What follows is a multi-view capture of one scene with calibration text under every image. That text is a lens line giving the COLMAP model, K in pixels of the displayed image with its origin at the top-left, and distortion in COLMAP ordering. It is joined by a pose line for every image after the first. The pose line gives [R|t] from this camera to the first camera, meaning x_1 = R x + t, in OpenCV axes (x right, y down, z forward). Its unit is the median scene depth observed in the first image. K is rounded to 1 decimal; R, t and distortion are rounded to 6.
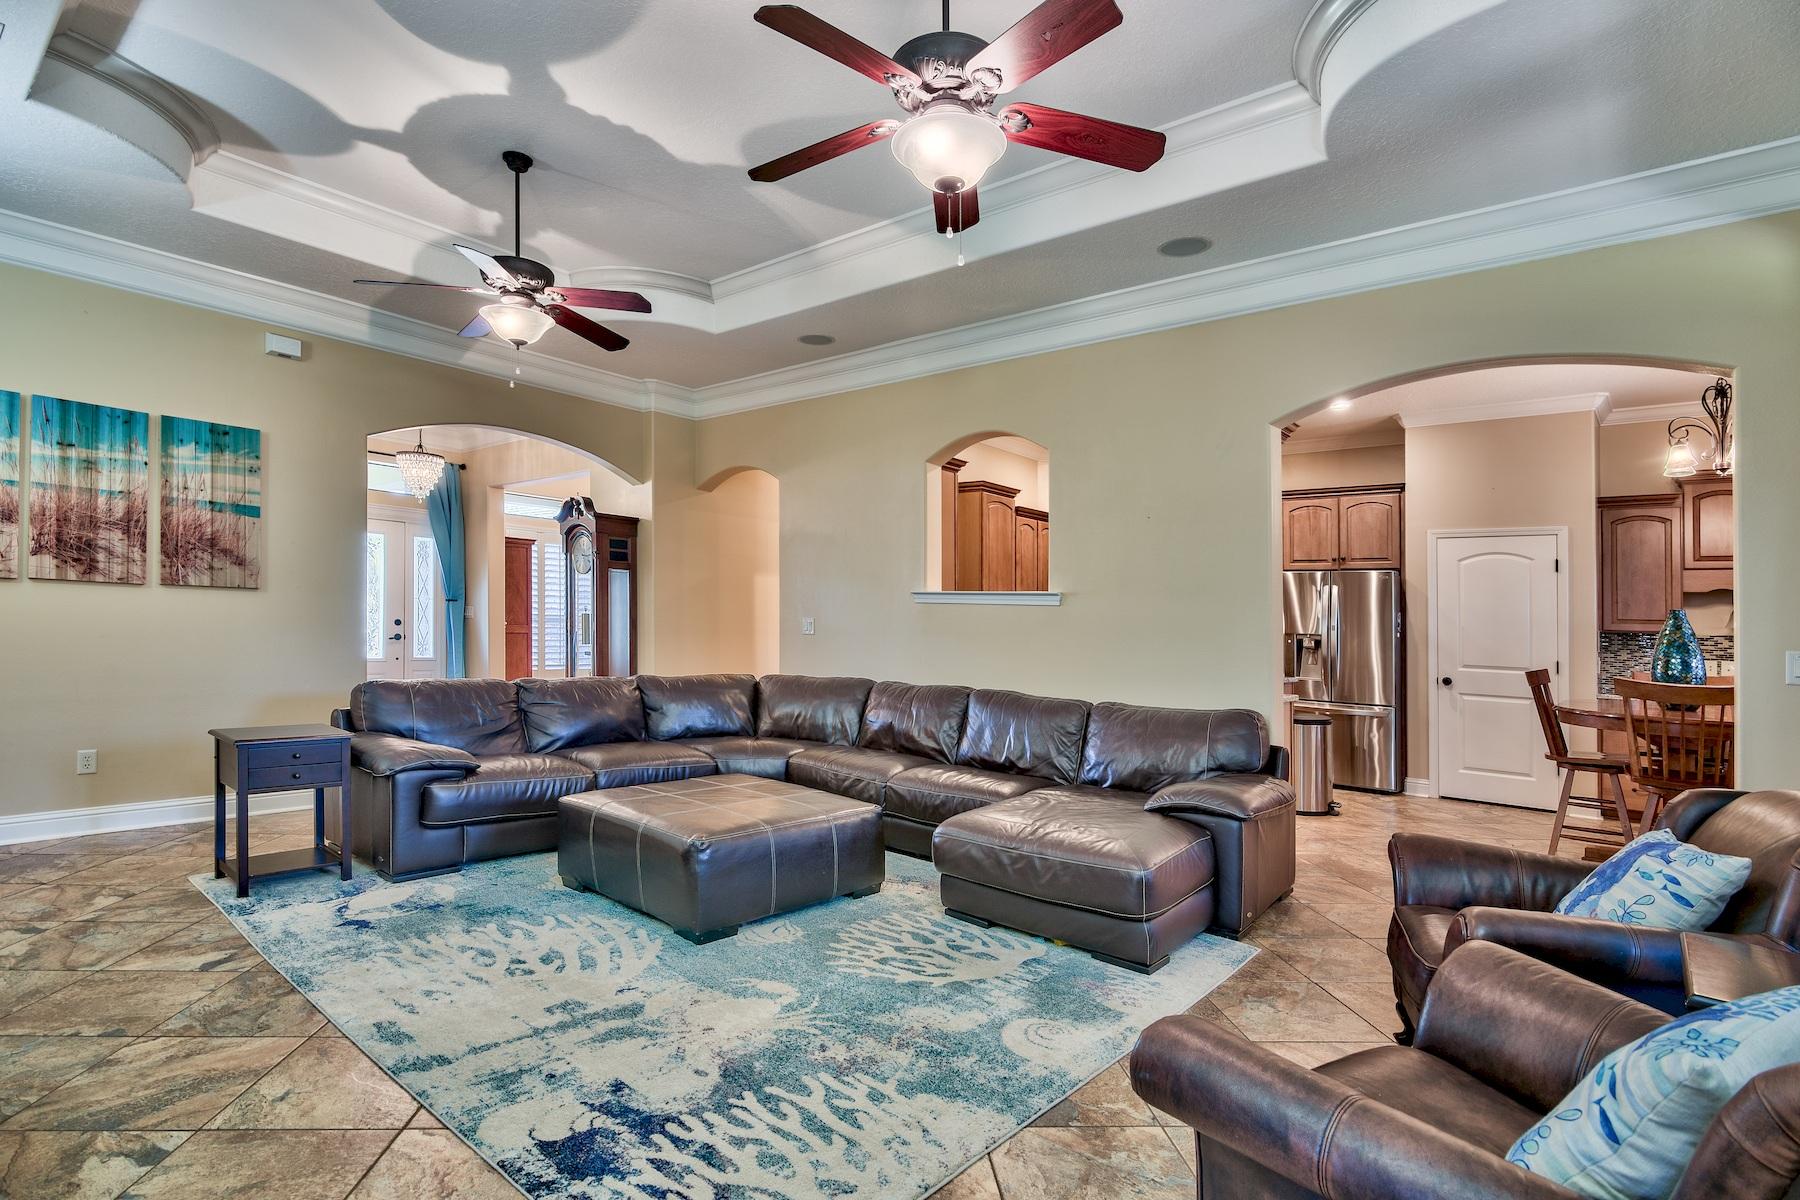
lens RADIAL K [[891.1, 0, 890.7], [0, 891.1, 629.0], [0, 0, 1]] dist [-0.001394, -0.001301]
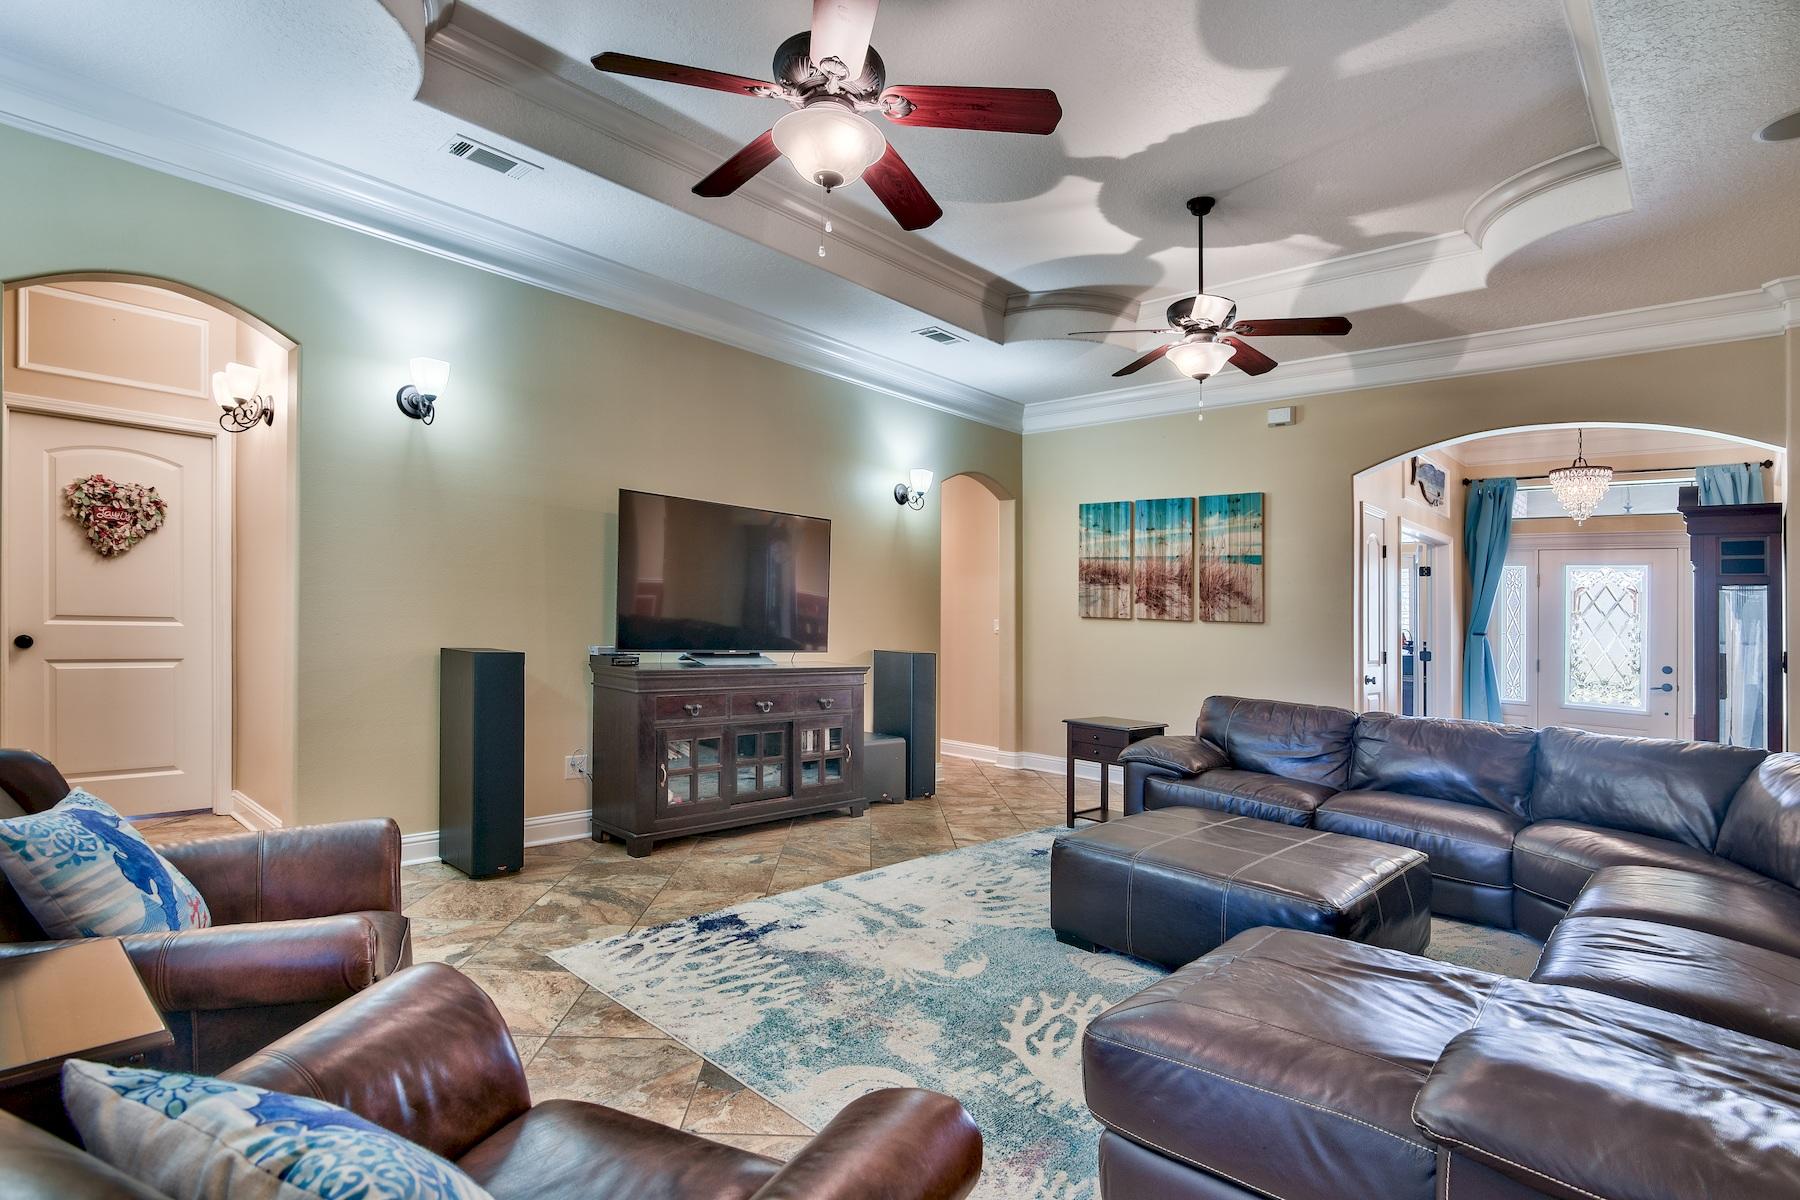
lens RADIAL K [[891.9, 0, 897.8], [0, 891.9, 702.2], [0, 0, 1]] dist [-0.001202, -0.000400]
pose [[-0.038582, 0.055513, -0.997712, 0.683234], [-0.049955, 0.997100, 0.057411, 0.023024], [0.998006, 0.052056, -0.035697, 0.702515]]
